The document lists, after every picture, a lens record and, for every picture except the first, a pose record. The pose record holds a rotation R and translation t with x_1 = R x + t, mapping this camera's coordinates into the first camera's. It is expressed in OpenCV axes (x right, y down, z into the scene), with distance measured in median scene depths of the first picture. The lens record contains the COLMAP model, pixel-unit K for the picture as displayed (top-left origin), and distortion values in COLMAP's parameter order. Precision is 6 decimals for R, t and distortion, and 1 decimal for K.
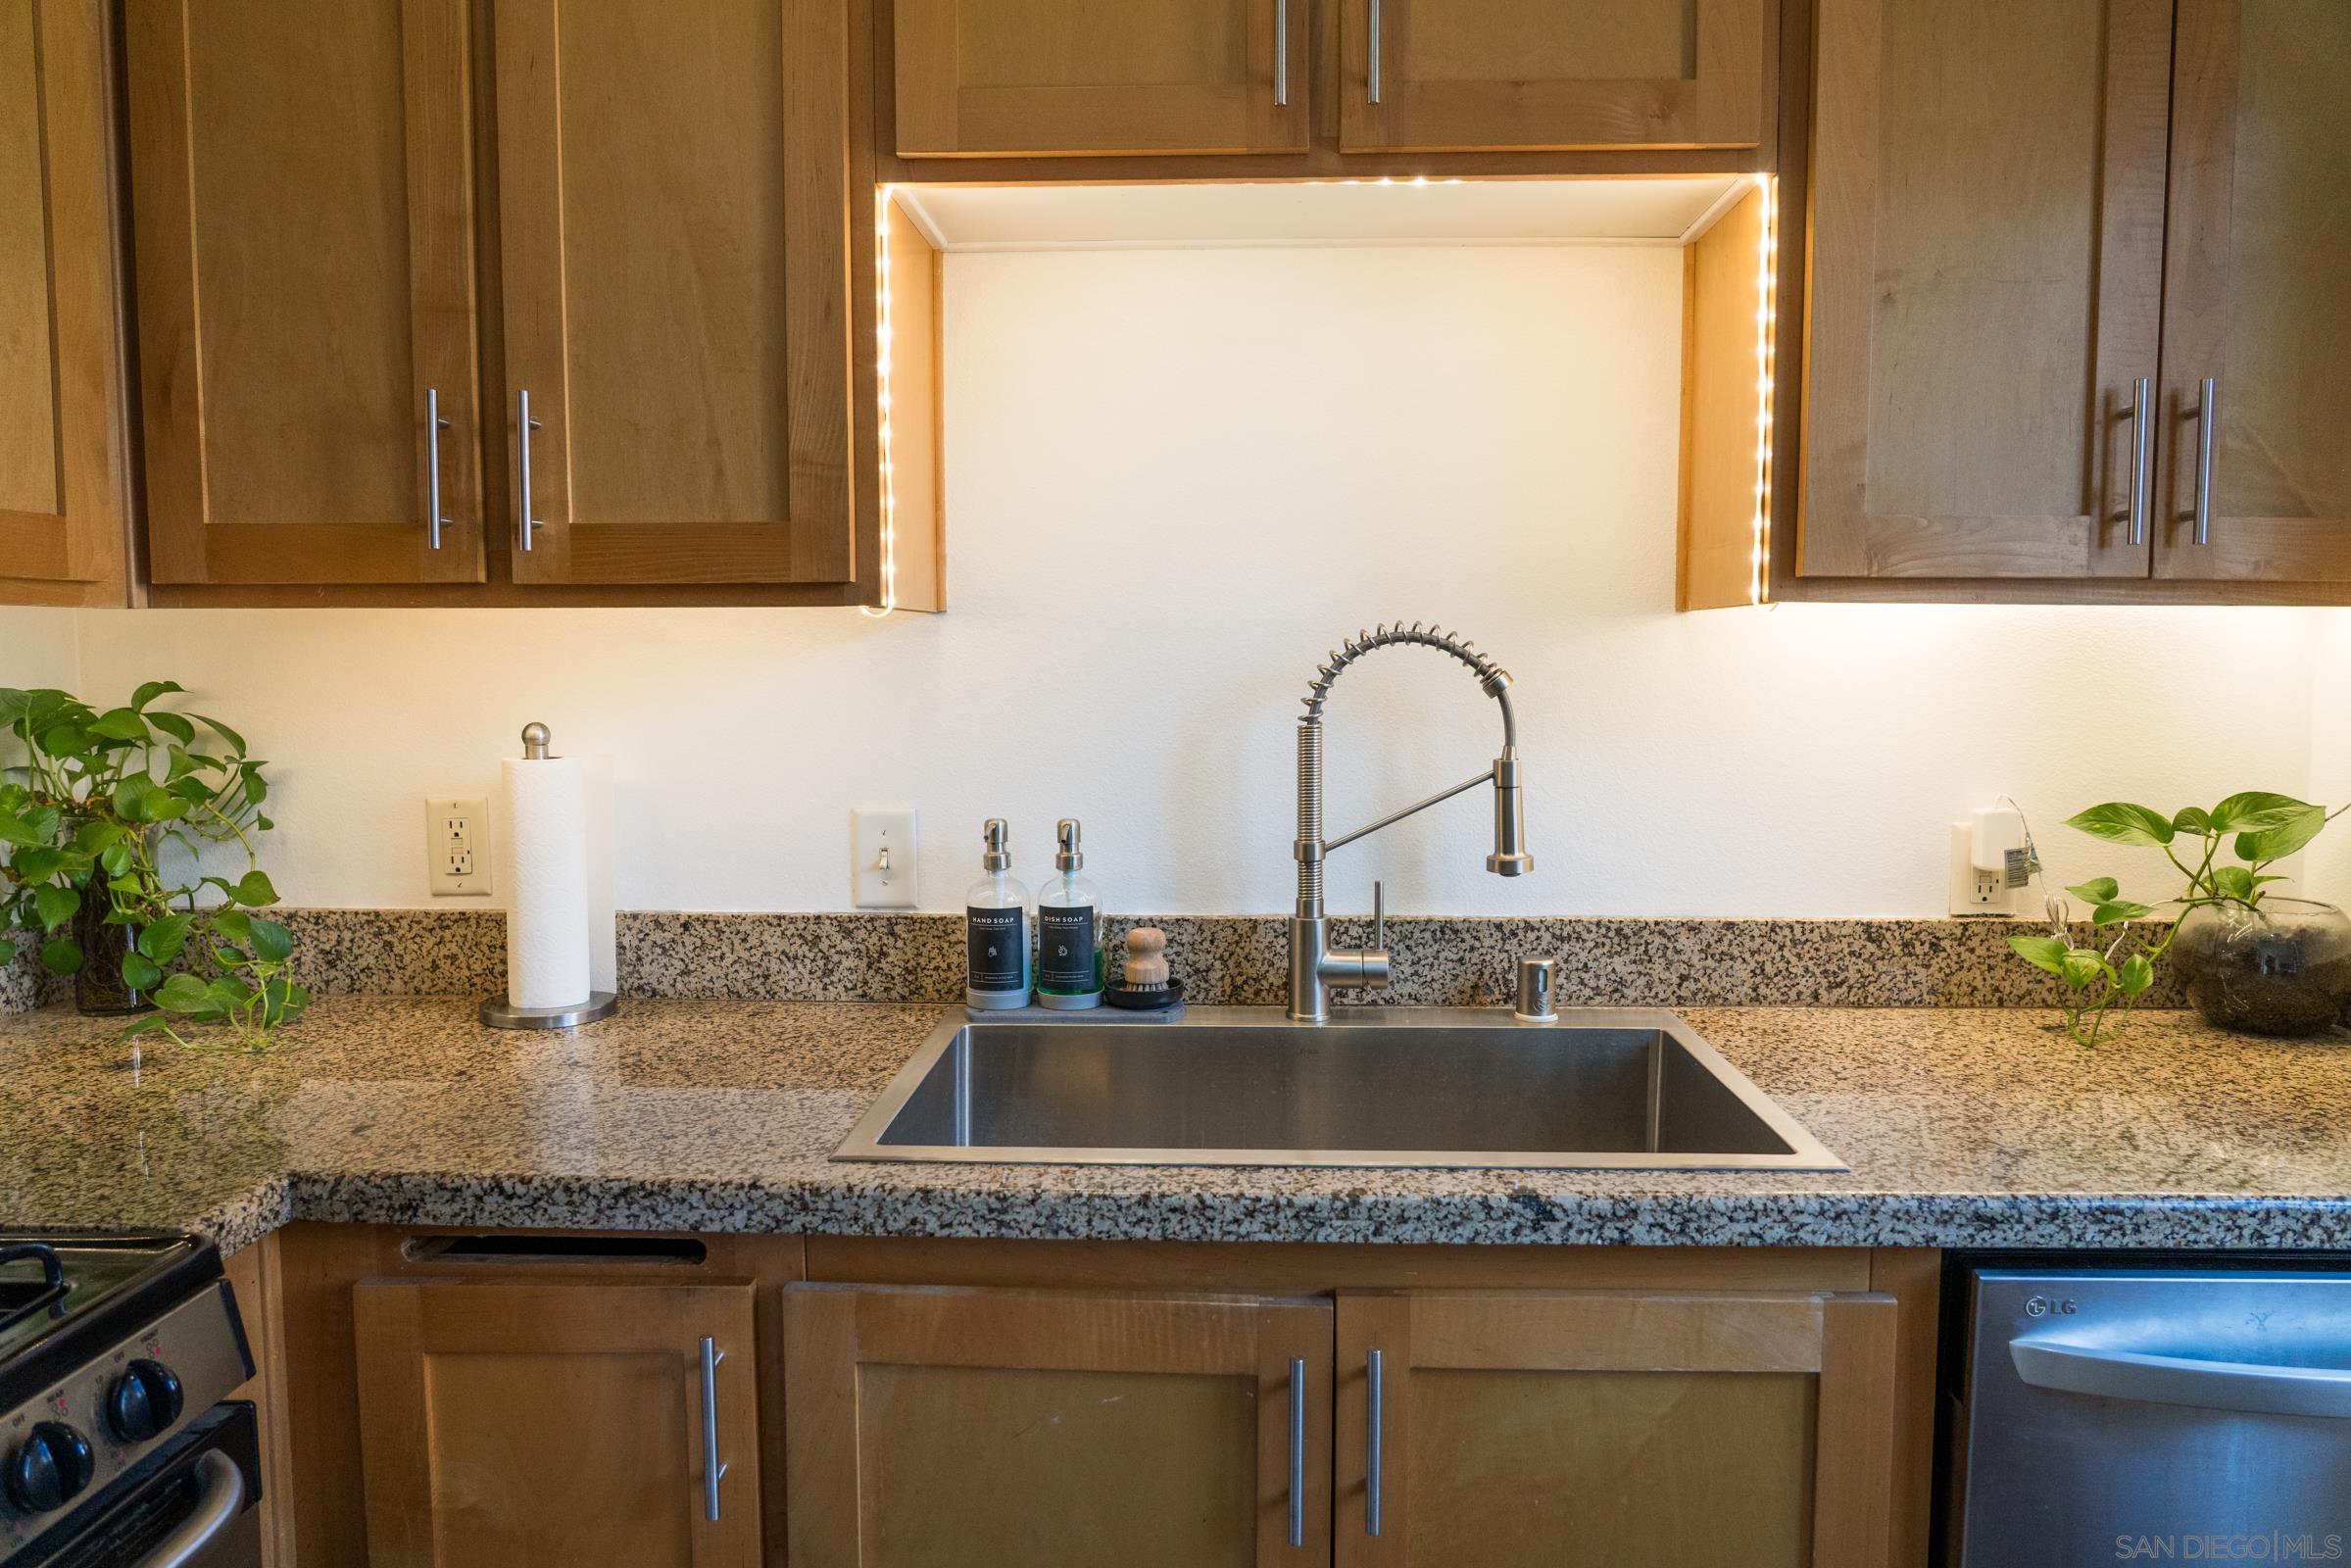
lens RADIAL K [[1587.7, 0, 1175.5], [0, 1587.7, 784.0], [0, 0, 1]] dist [-0.033194, 0.019909]
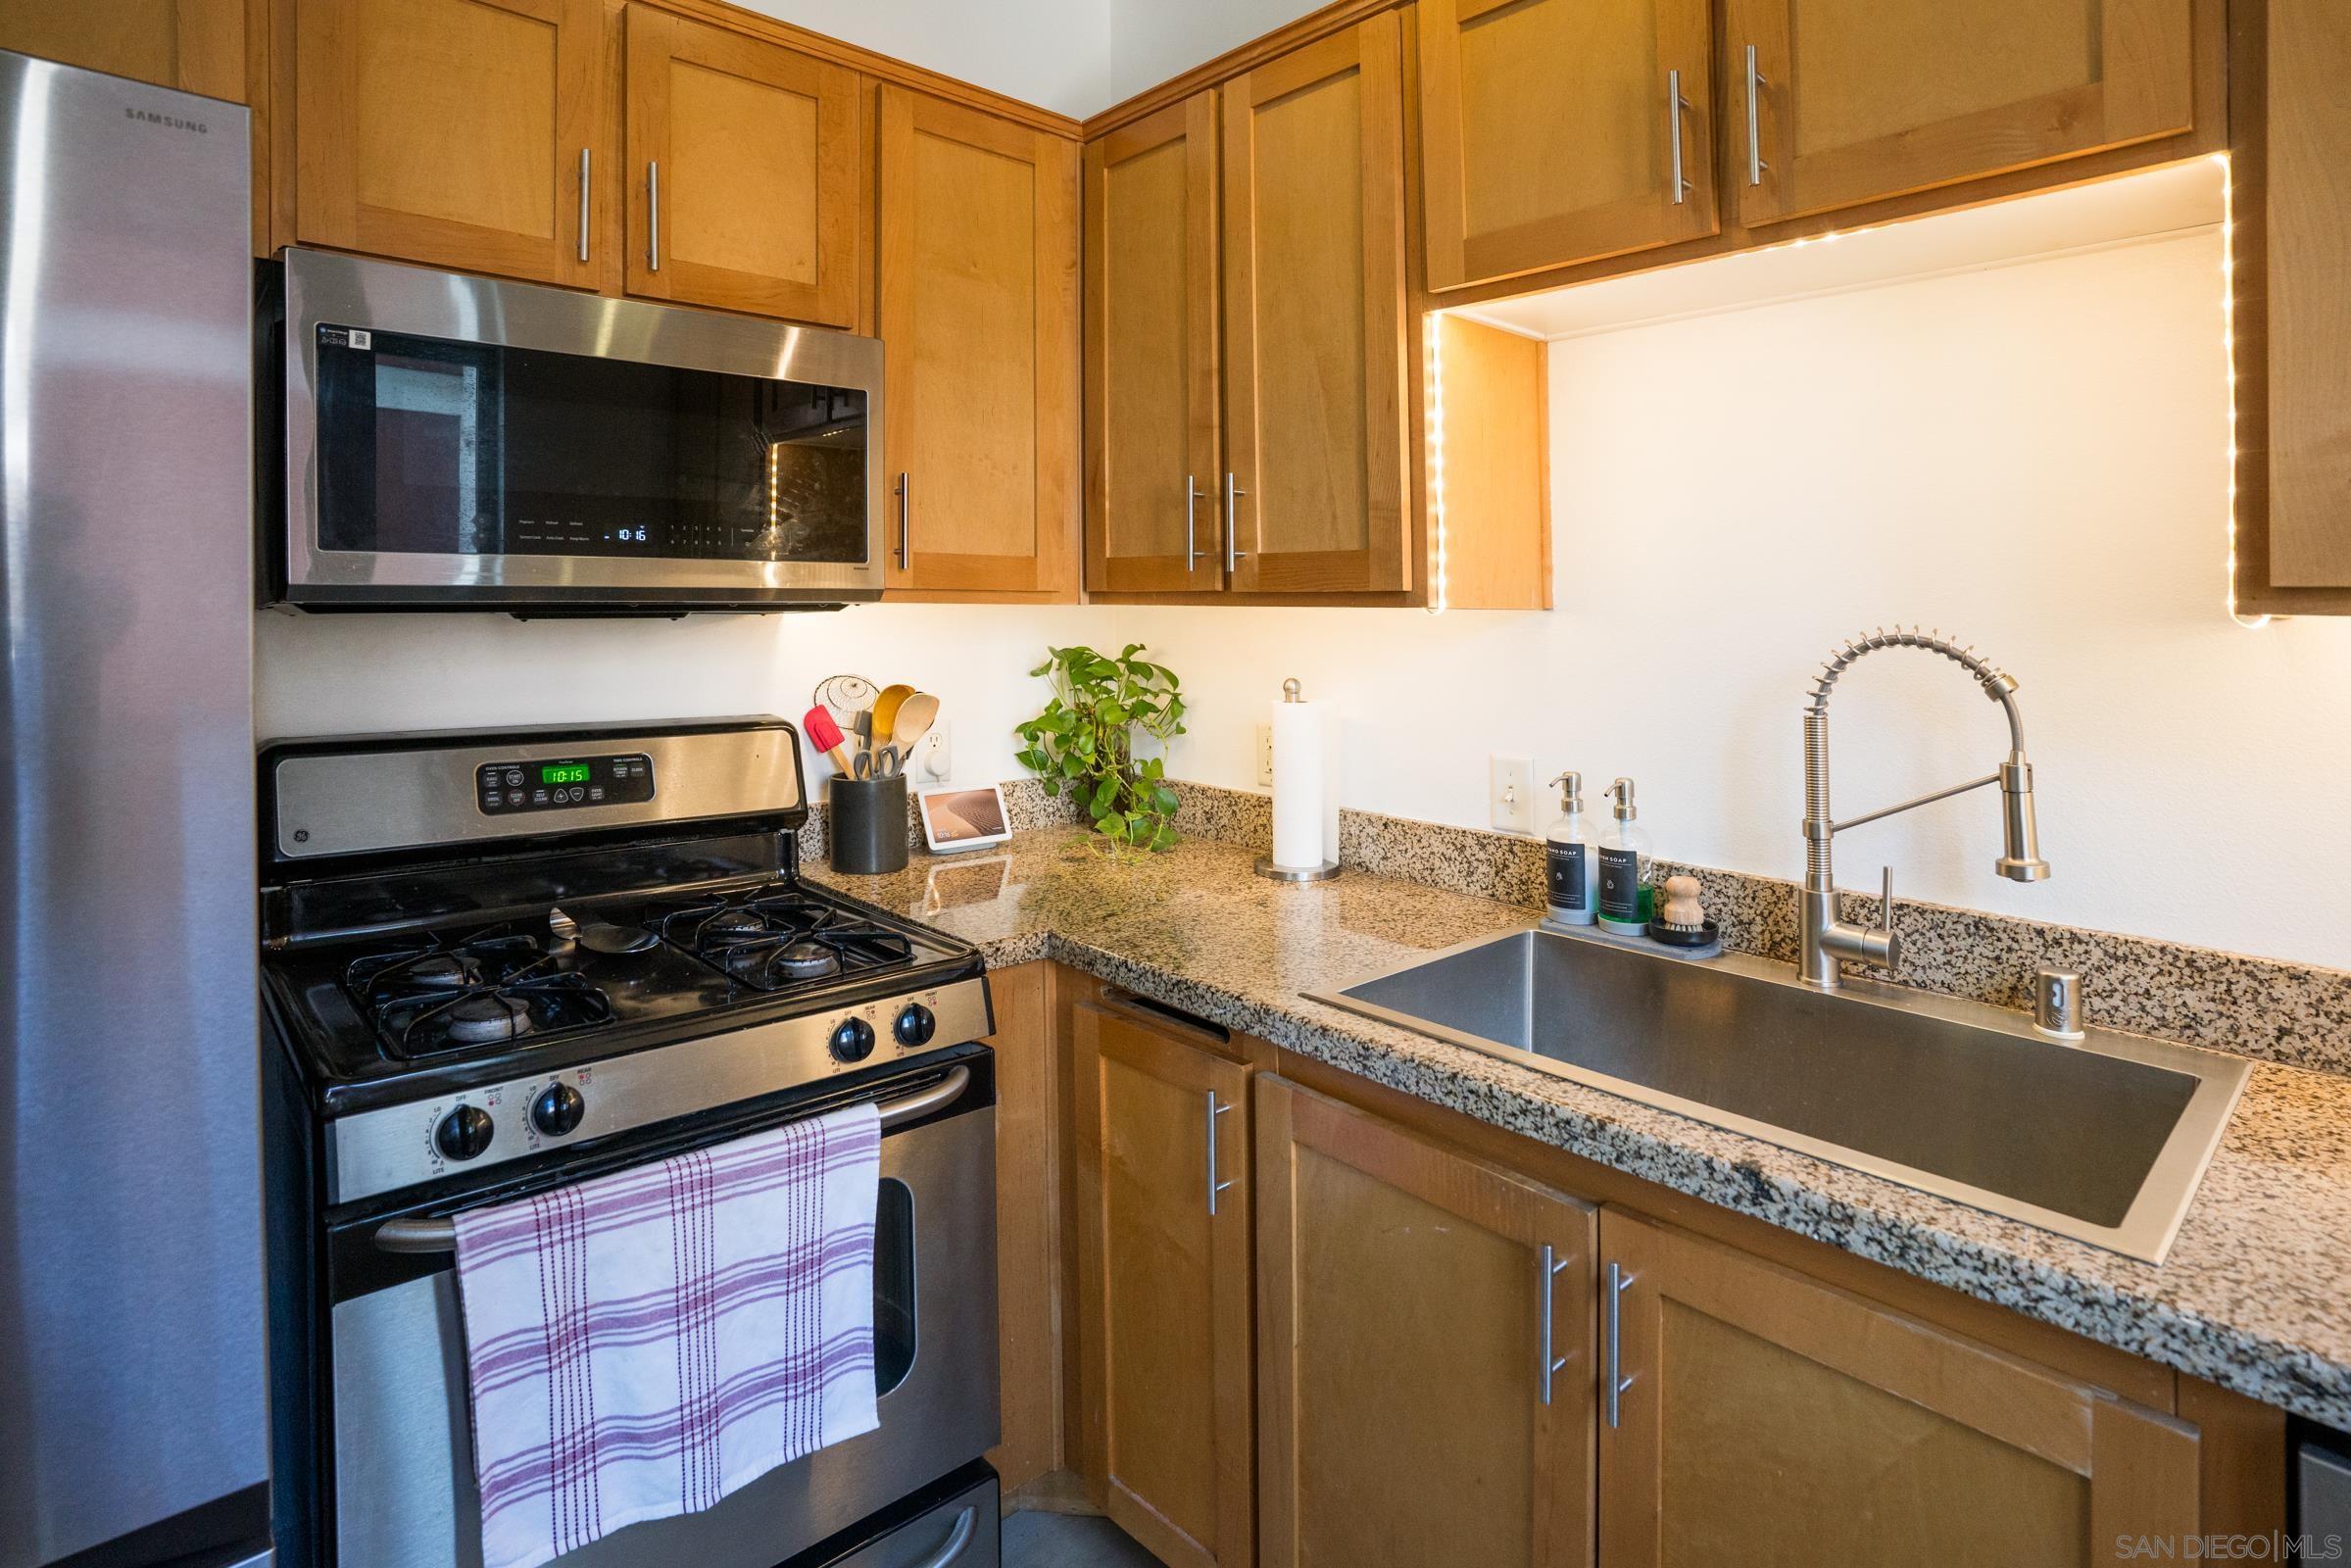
lens RADIAL K [[1249.8, 0, 1185.7], [0, 1249.8, 558.9], [0, 0, 1]] dist [-0.057356, 0.025700]
pose [[0.698425, -0.016256, -0.715499, 0.402803], [-0.070326, 0.993345, -0.091217, -0.036722], [0.712220, 0.114026, 0.692633, 0.069958]]
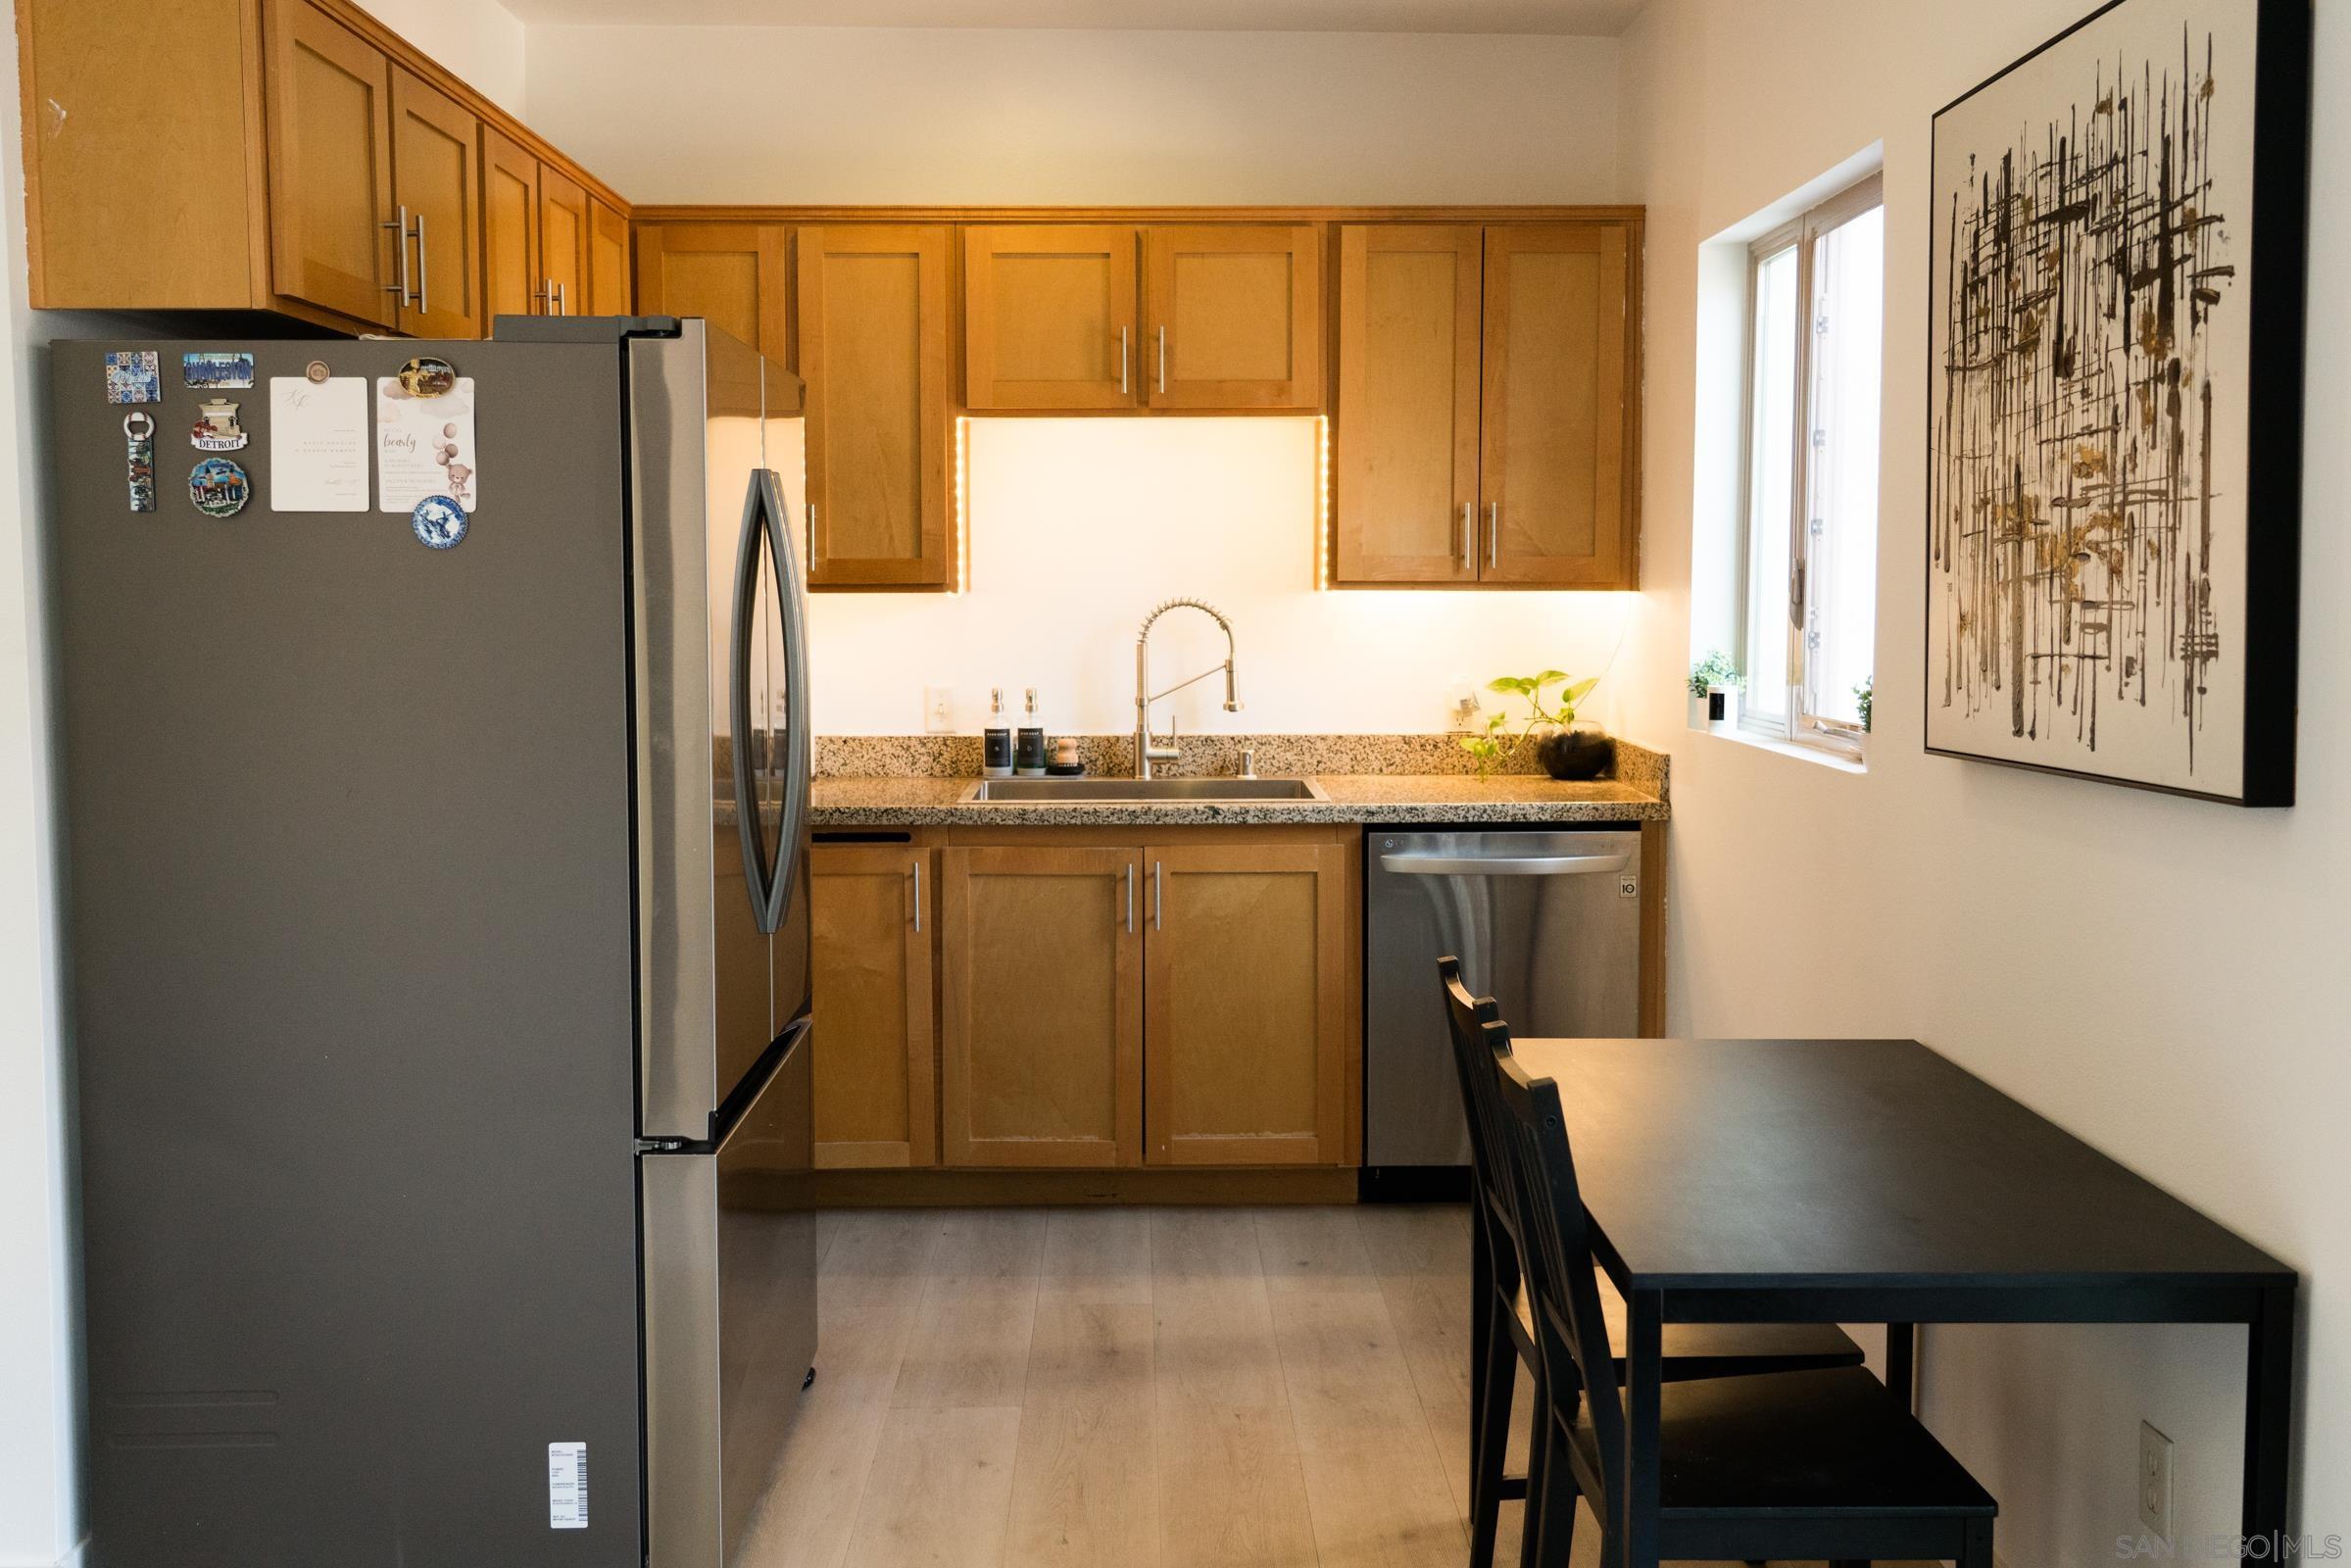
lens RADIAL K [[2268.6, 0, 1175.5], [0, 2268.6, 784.0], [0, 0, 1]] dist [0.003992, 0.014207]
pose [[0.998293, -0.006508, 0.058040, -0.053275], [0.005970, 0.999938, 0.009439, 0.129303], [-0.058097, -0.009076, 0.998270, -2.165851]]
